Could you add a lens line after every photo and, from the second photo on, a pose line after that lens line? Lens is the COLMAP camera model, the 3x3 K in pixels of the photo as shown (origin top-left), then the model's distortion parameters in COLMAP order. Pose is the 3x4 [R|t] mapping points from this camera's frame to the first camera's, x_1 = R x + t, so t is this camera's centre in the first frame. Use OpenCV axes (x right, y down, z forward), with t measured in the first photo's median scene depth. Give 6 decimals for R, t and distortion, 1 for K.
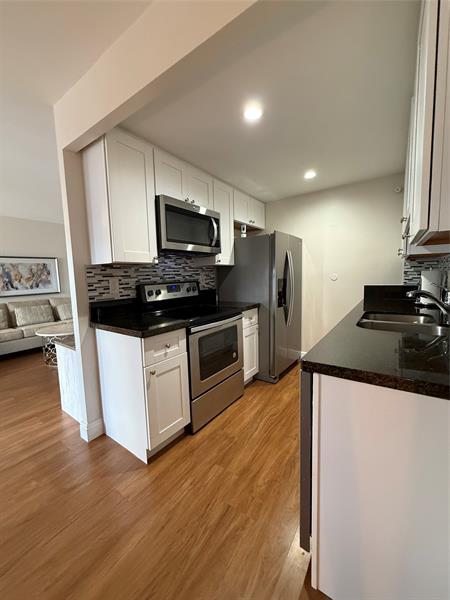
lens RADIAL K [[240.3, 0, 225.0], [0, 240.3, 300.0], [0, 0, 1]] dist [0.001068, 0.000224]
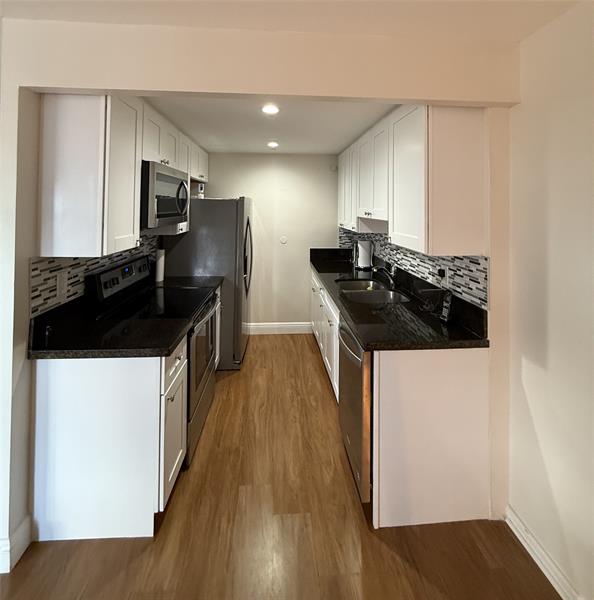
lens RADIAL K [[315.3, 0, 297.4], [0, 315.3, 203.4], [0, 0, 1]] dist [-0.001844, -0.000916]
pose [[0.775088, 0.041530, 0.630487, -0.531671], [0.034696, 0.993535, -0.108098, -0.165610], [-0.630900, 0.105660, 0.768635, -0.090897]]
